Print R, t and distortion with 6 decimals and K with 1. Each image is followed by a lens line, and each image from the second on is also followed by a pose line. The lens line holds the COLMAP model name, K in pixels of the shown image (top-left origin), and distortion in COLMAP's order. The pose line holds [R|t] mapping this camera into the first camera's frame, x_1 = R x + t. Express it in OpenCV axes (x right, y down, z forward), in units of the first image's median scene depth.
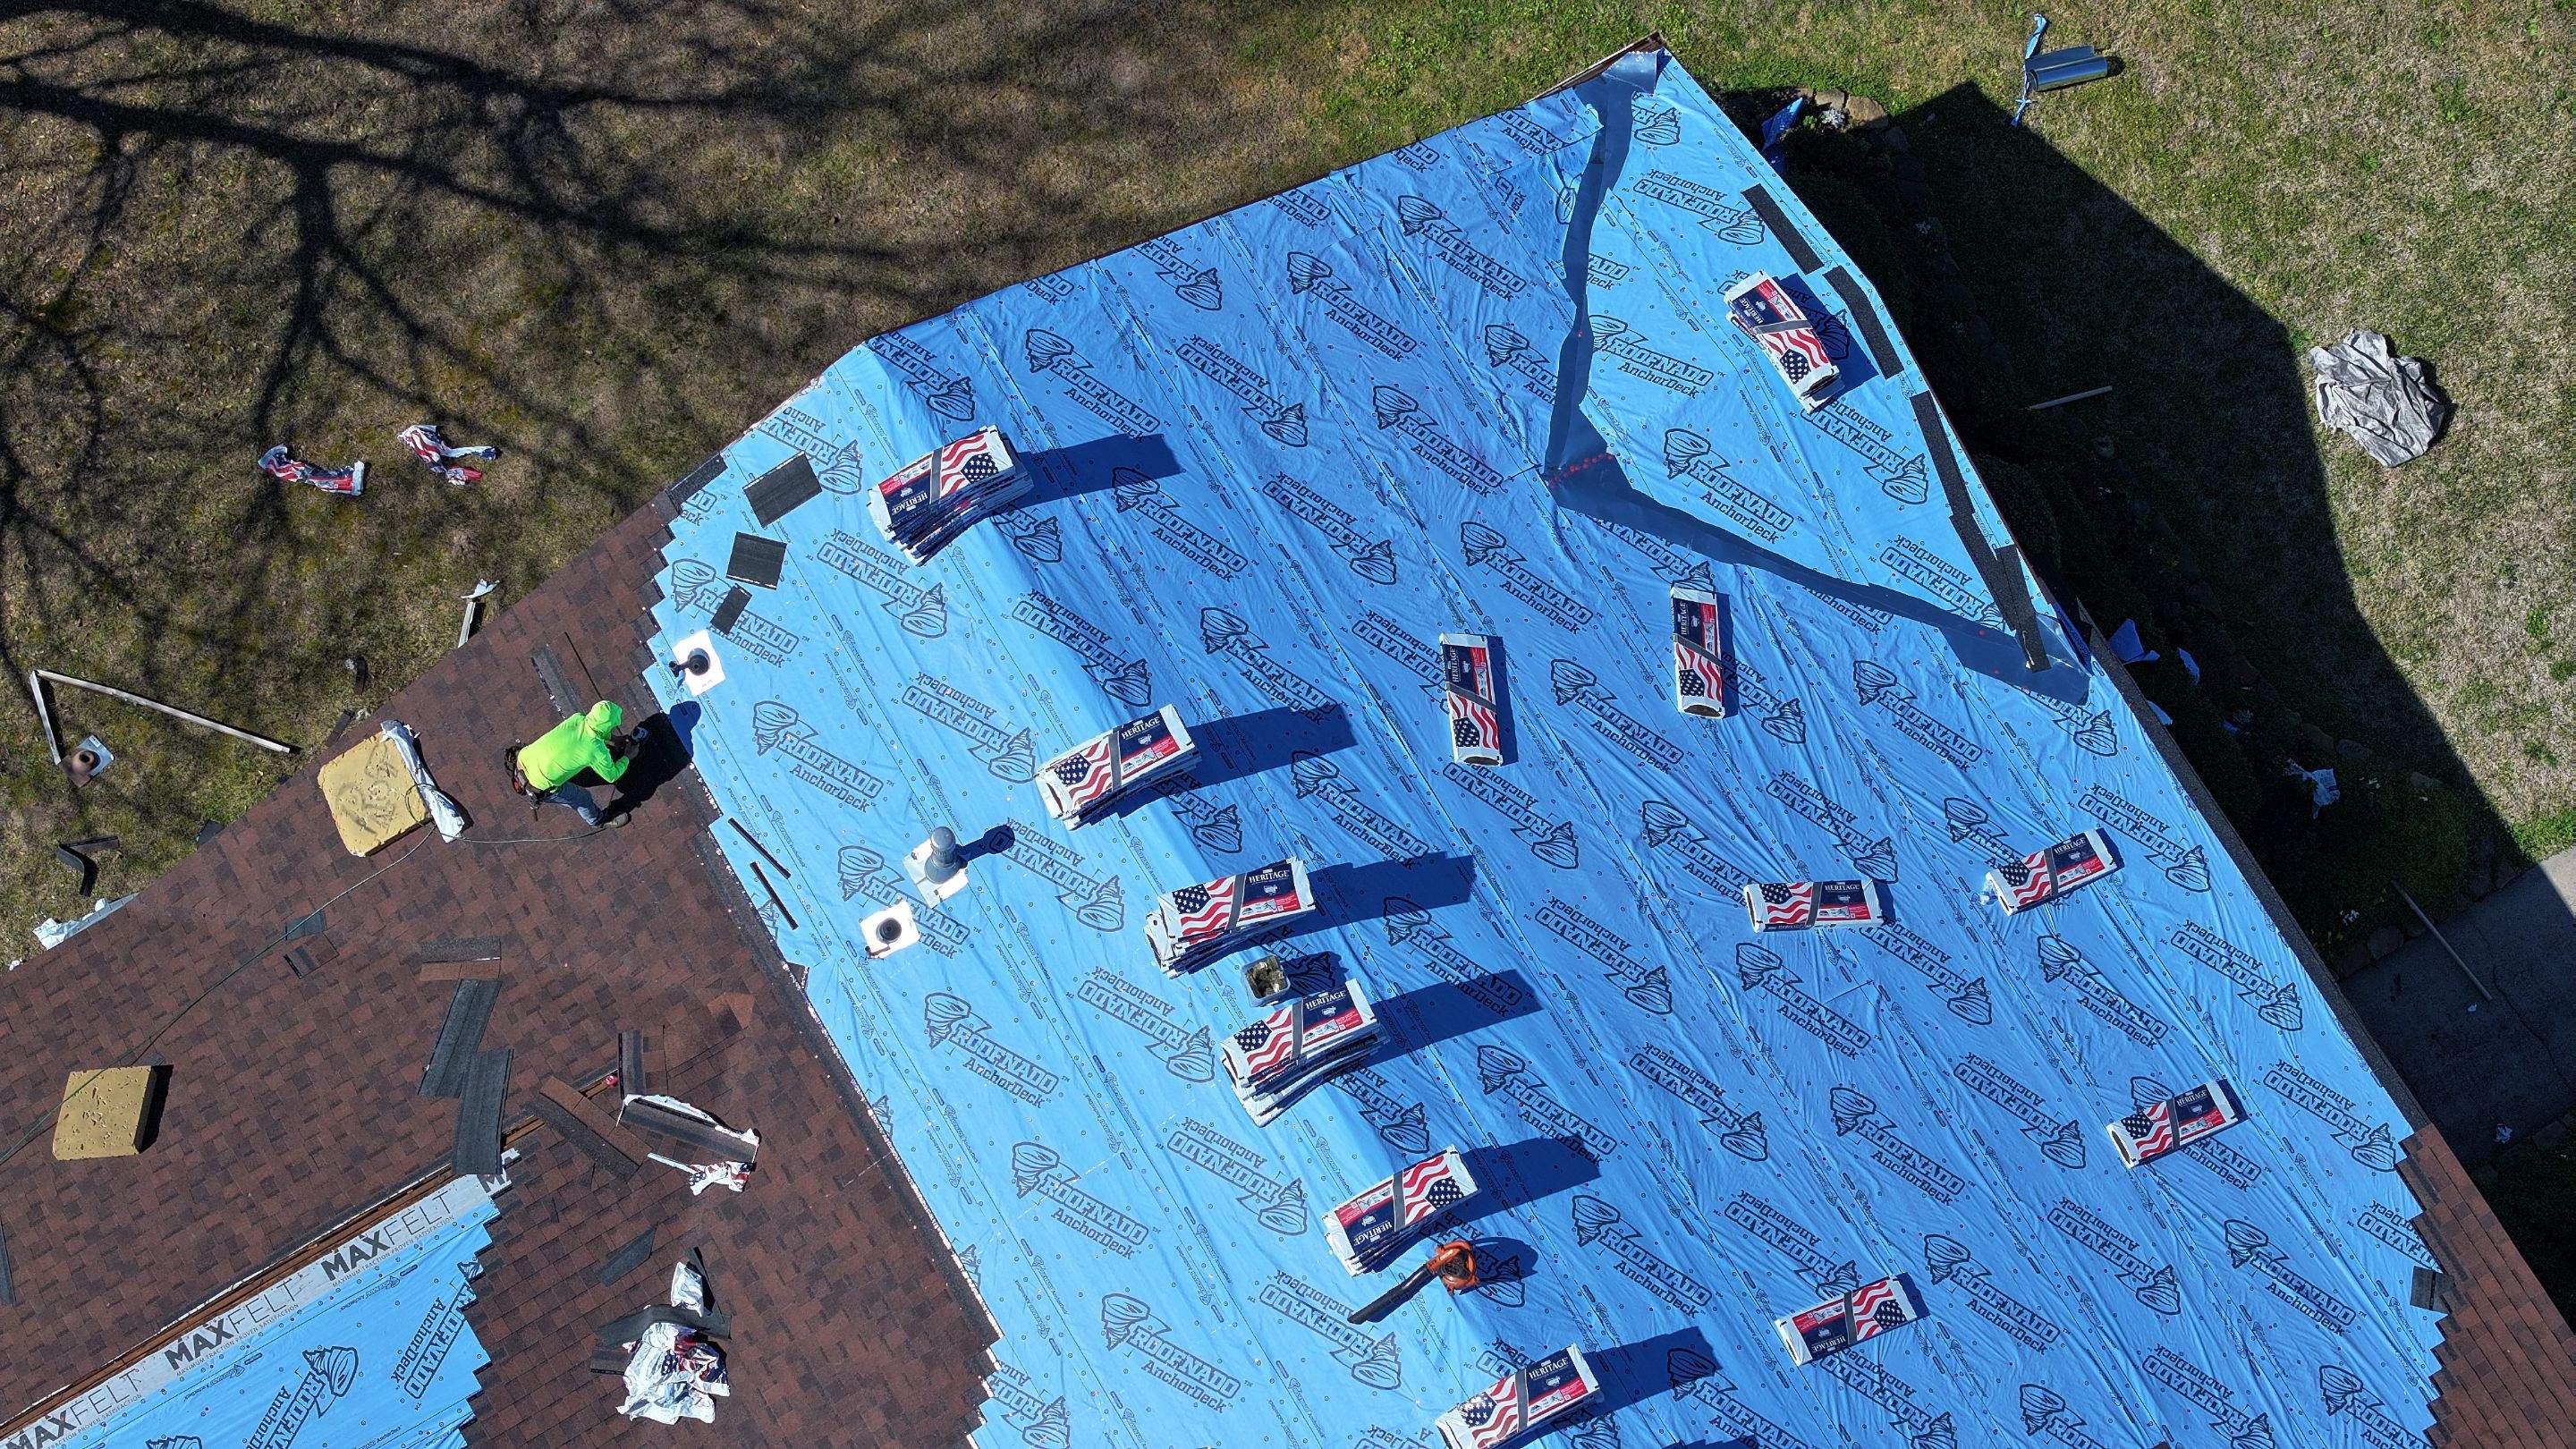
lens RADIAL K [[5133.4, 0, 1316.2], [0, 5133.4, 714.2], [0, 0, 1]] dist [-0.276804, 1.661375]
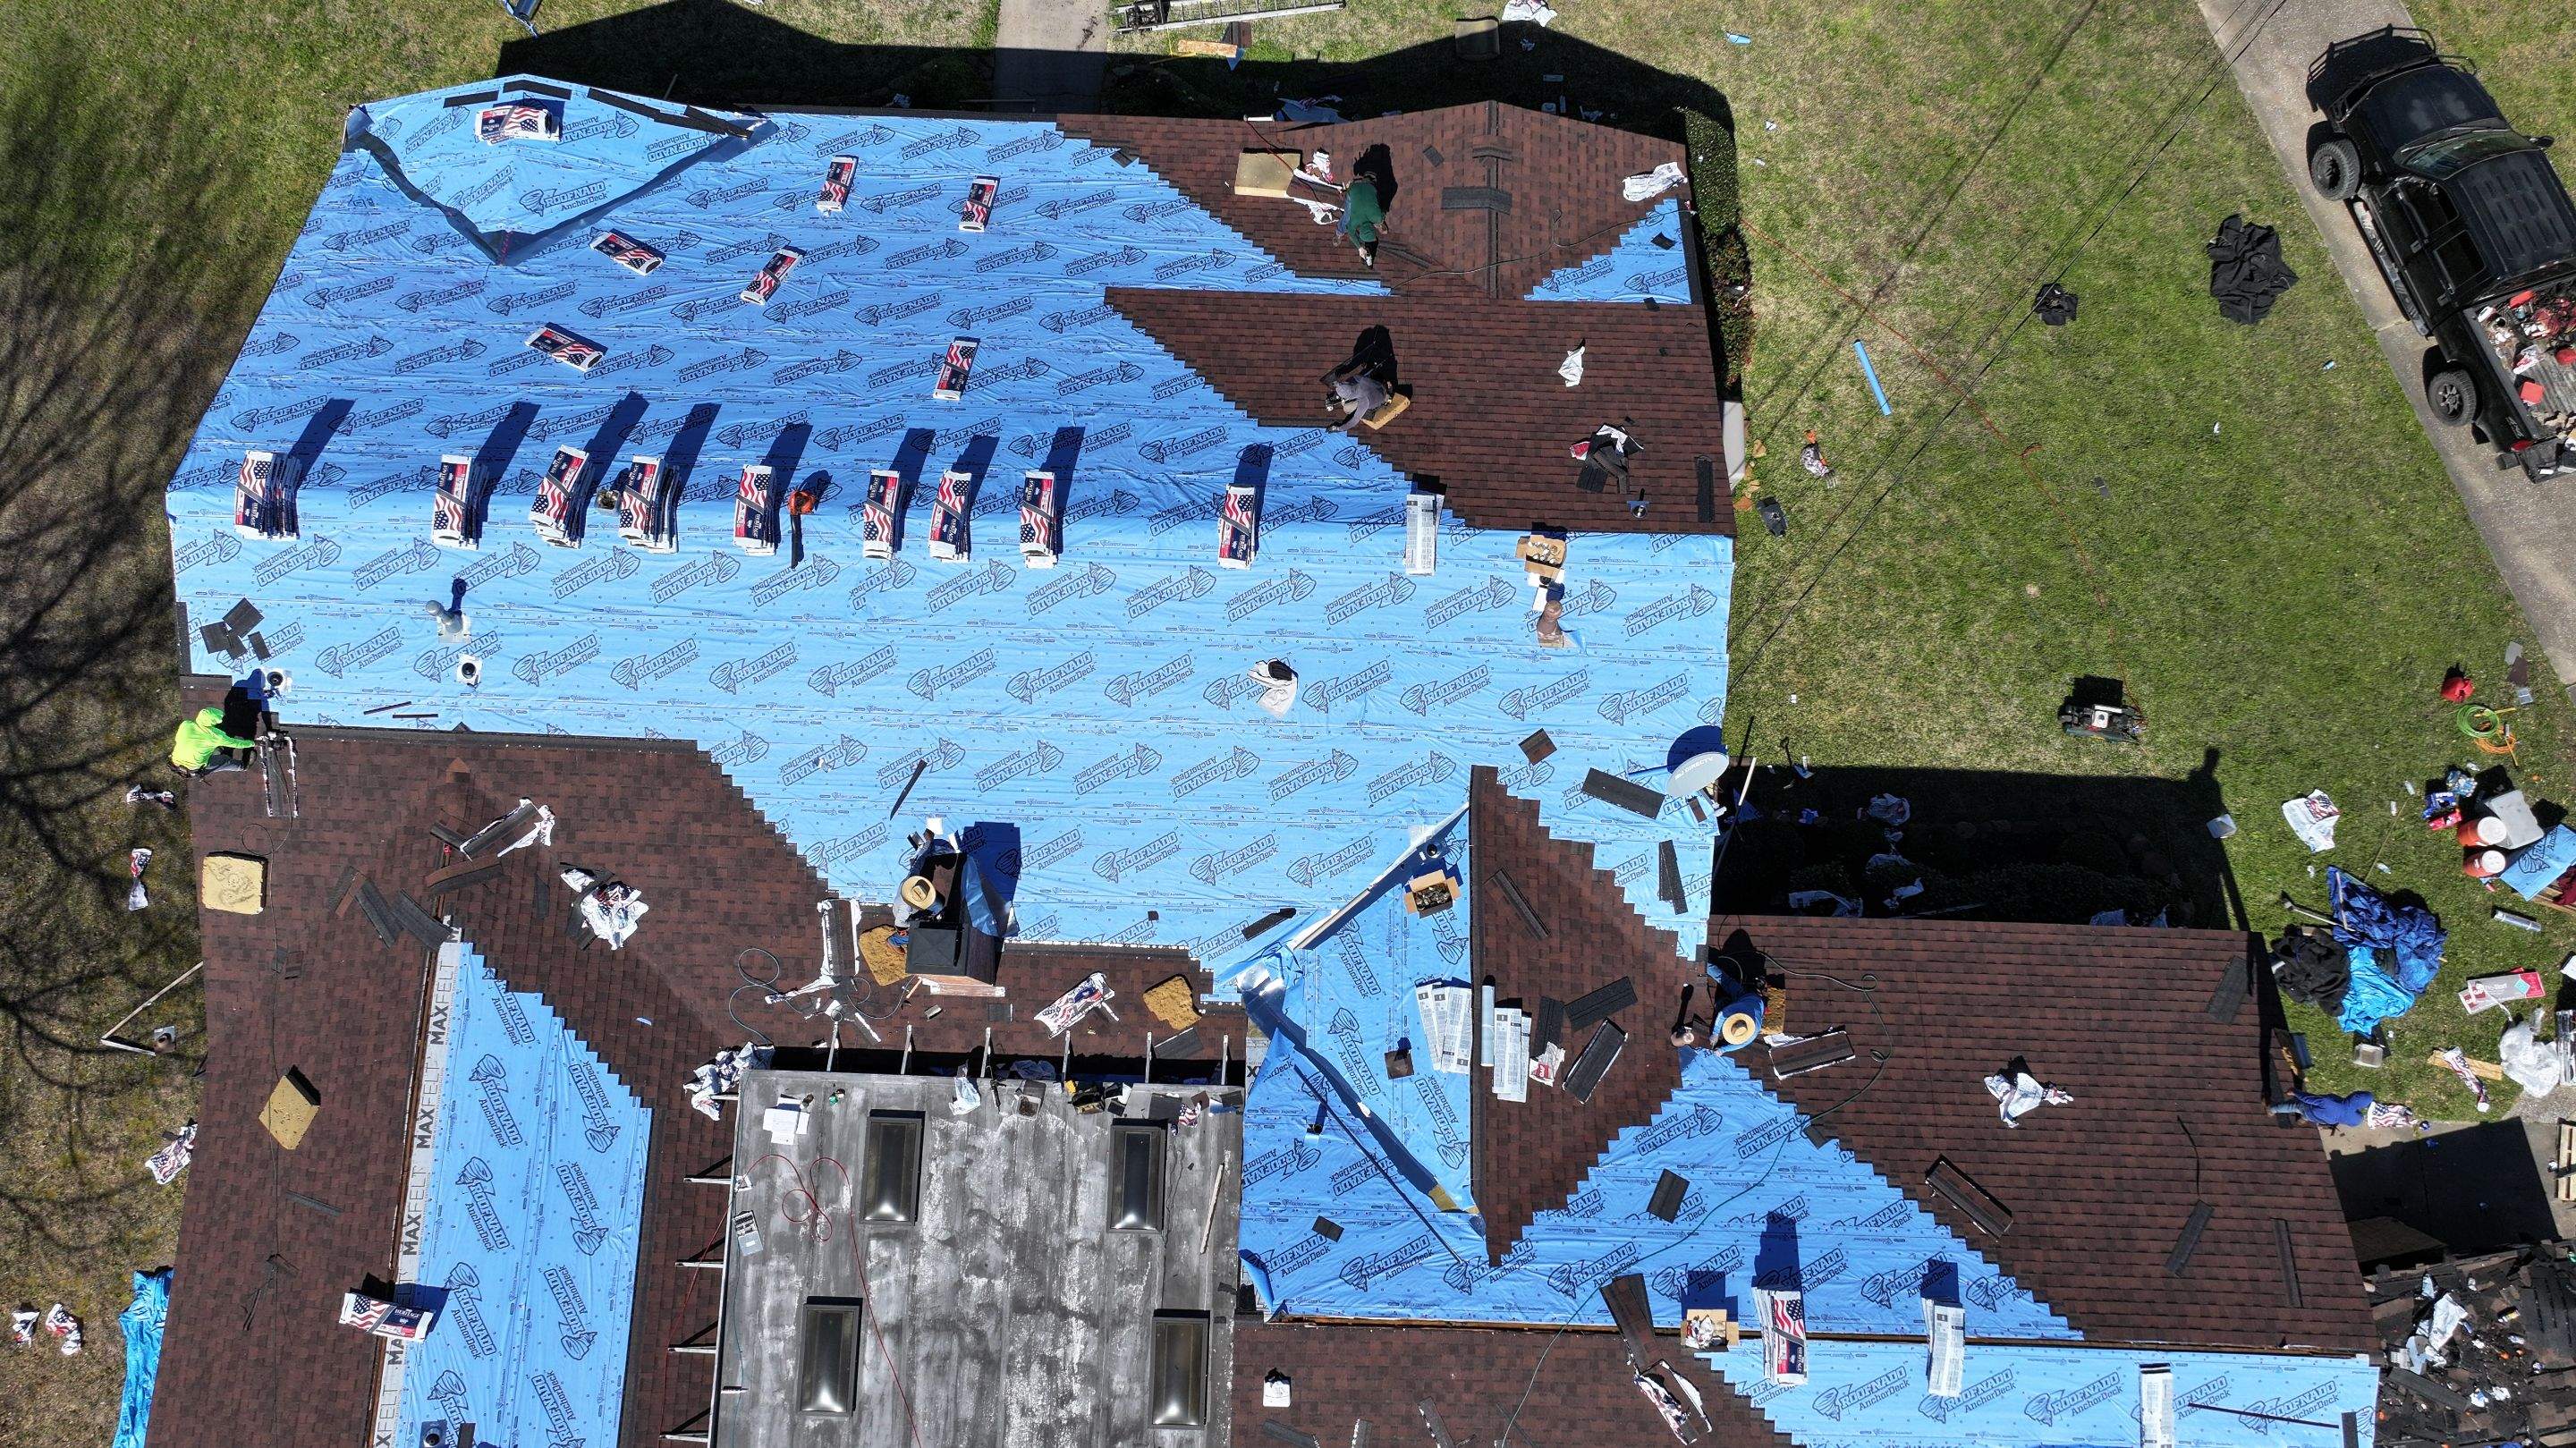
lens RADIAL K [[1799.4, 0, 1294.3], [0, 1799.4, 716.0], [0, 0, 1]] dist [-0.013912, 0.027423]
pose [[0.542719, -0.819395, 0.184523, -0.055865], [0.799381, 0.571333, 0.185929, 0.165481], [-0.257773, 0.046597, 0.965081, 0.320393]]
